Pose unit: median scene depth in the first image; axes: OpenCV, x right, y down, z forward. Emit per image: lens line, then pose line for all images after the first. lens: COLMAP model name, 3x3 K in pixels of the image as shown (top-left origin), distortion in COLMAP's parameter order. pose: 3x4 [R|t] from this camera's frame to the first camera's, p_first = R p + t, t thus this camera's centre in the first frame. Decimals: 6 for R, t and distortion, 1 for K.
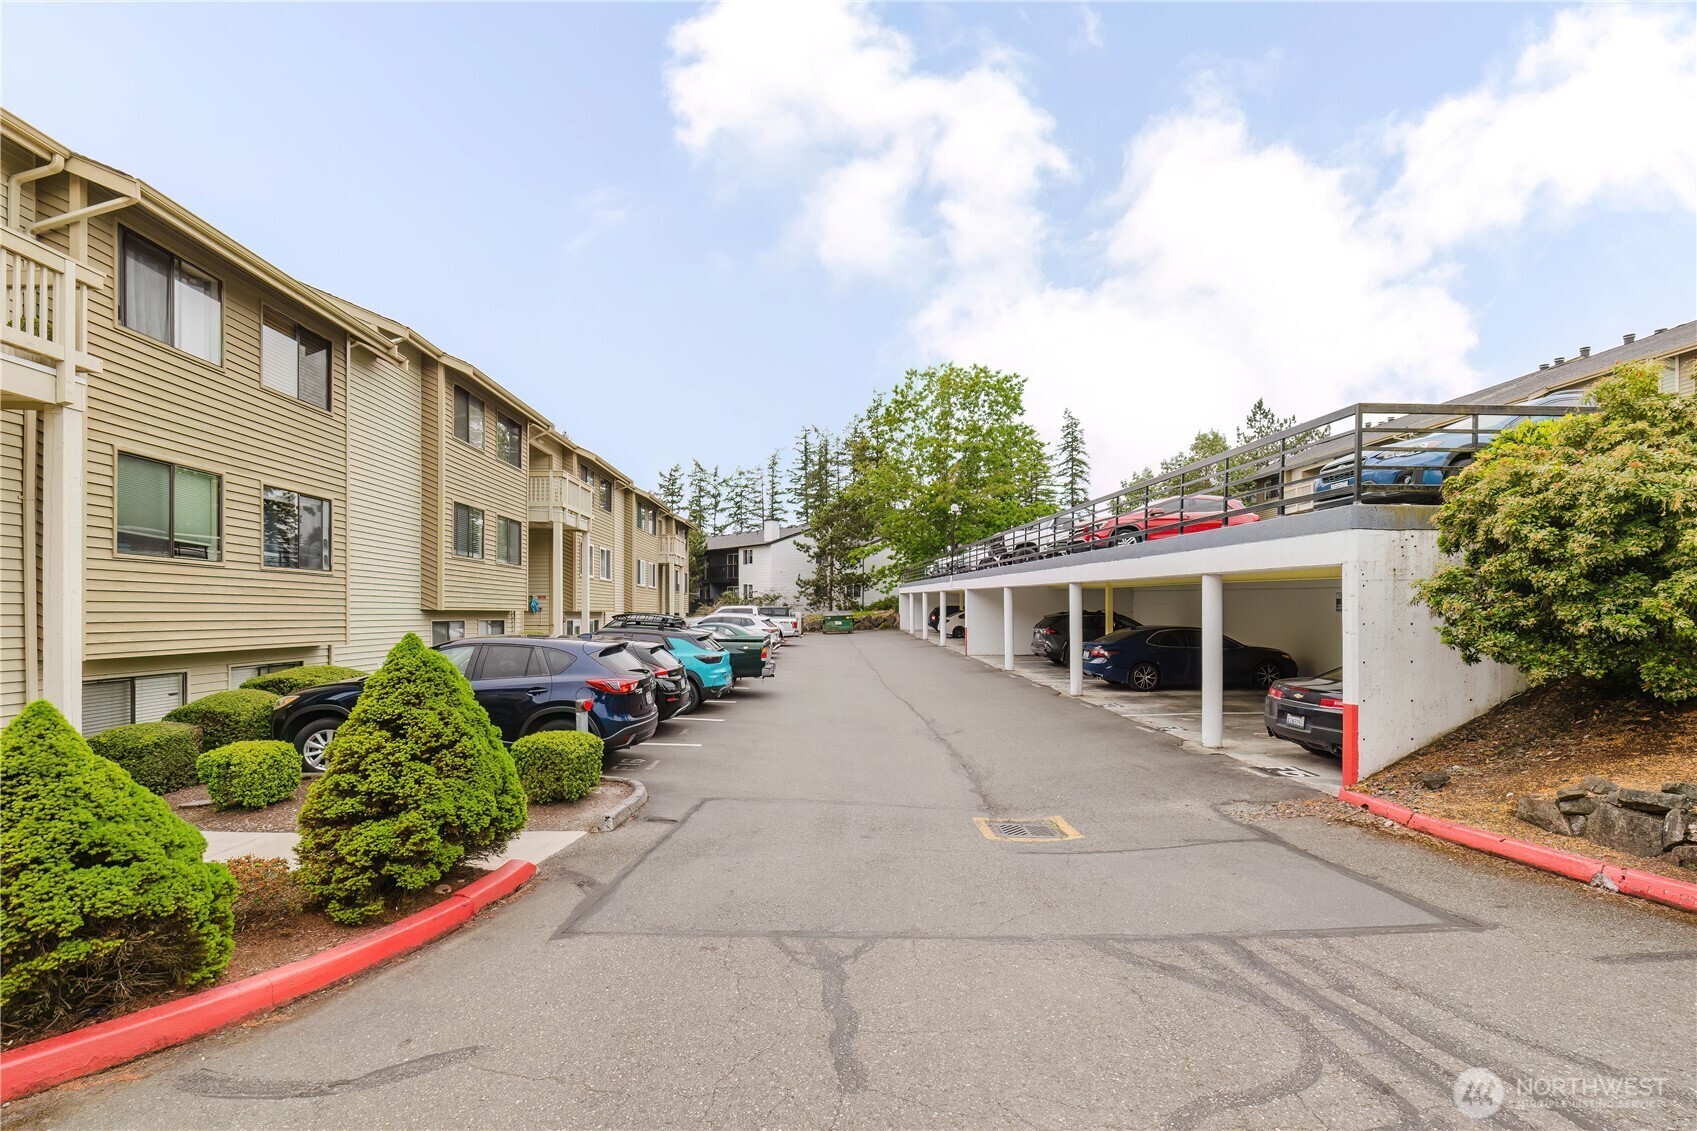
lens RADIAL K [[735.7, 0, 849.0], [0, 735.7, 616.1], [0, 0, 1]] dist [0.000130, -0.000002]
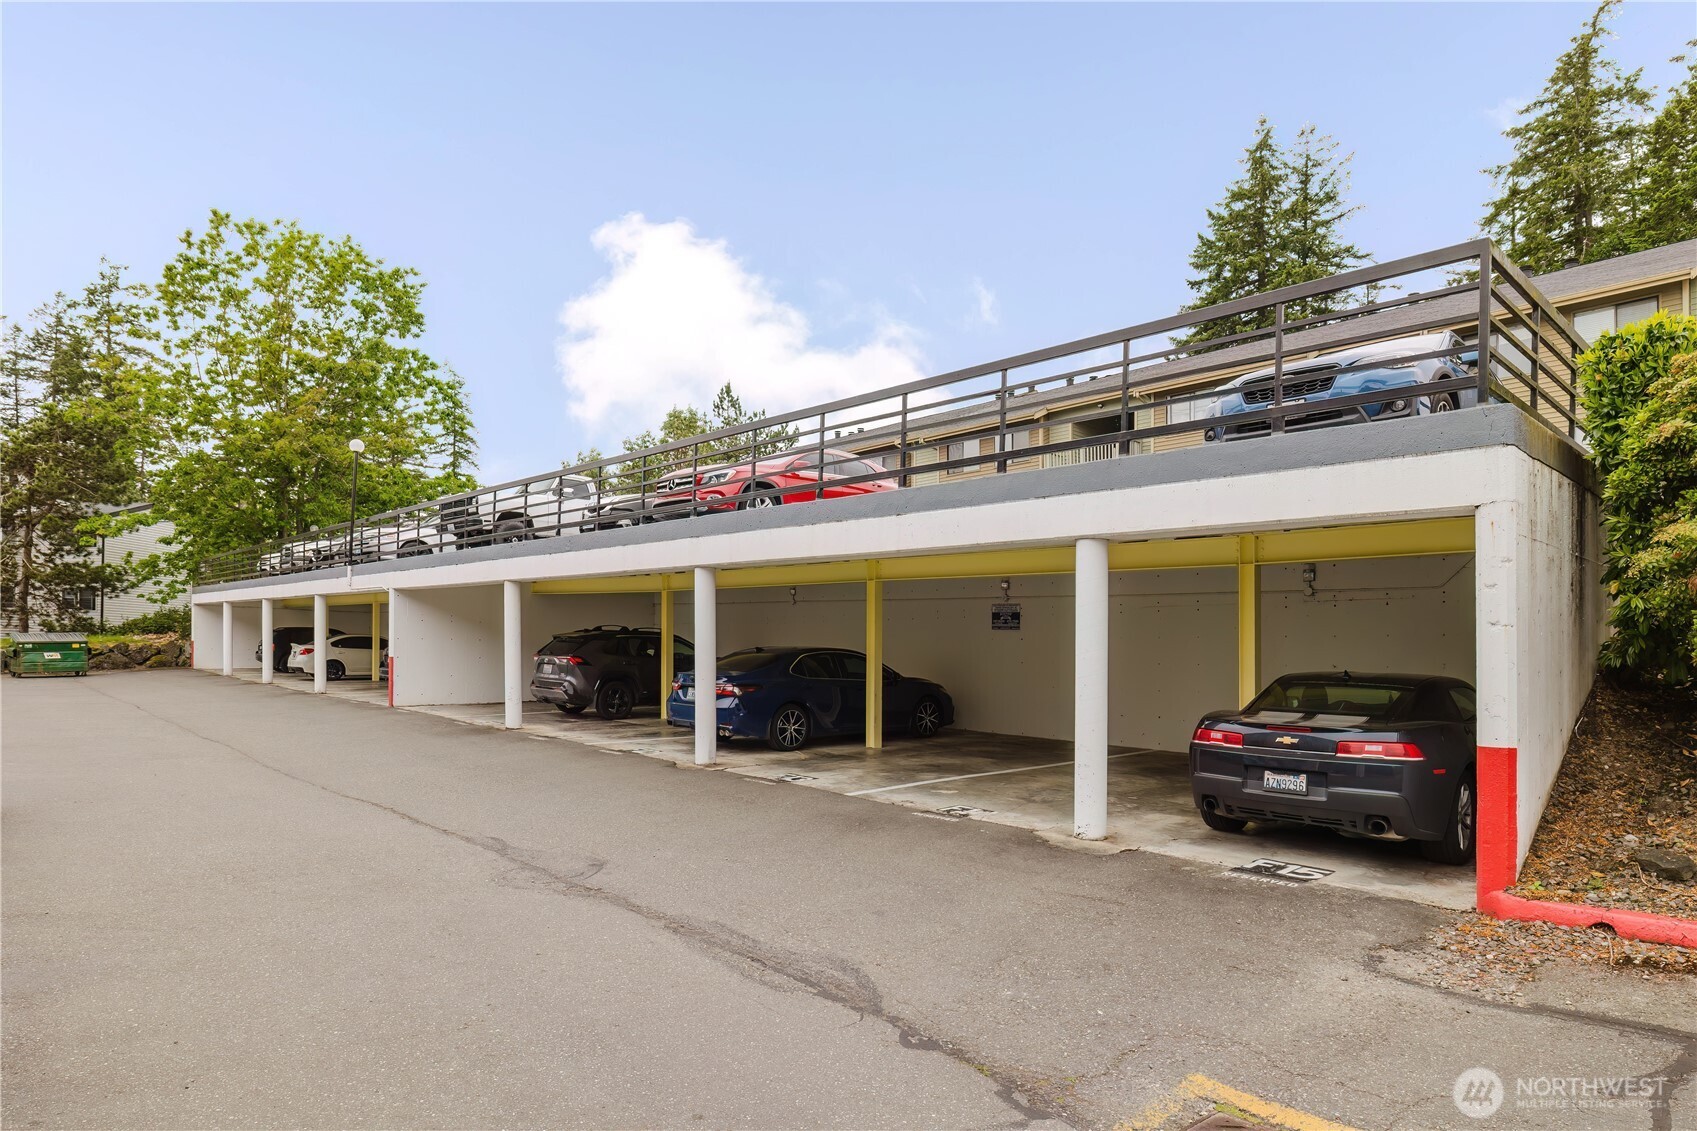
lens RADIAL K [[967.4, 0, 850.2], [0, 967.4, 657.0], [0, 0, 1]] dist [-0.002643, 0.000683]
pose [[0.758368, 0.006241, 0.651796, -0.030144], [-0.005800, 0.999979, -0.002826, 0.008555], [-0.651800, -0.001638, 0.758389, 0.117907]]
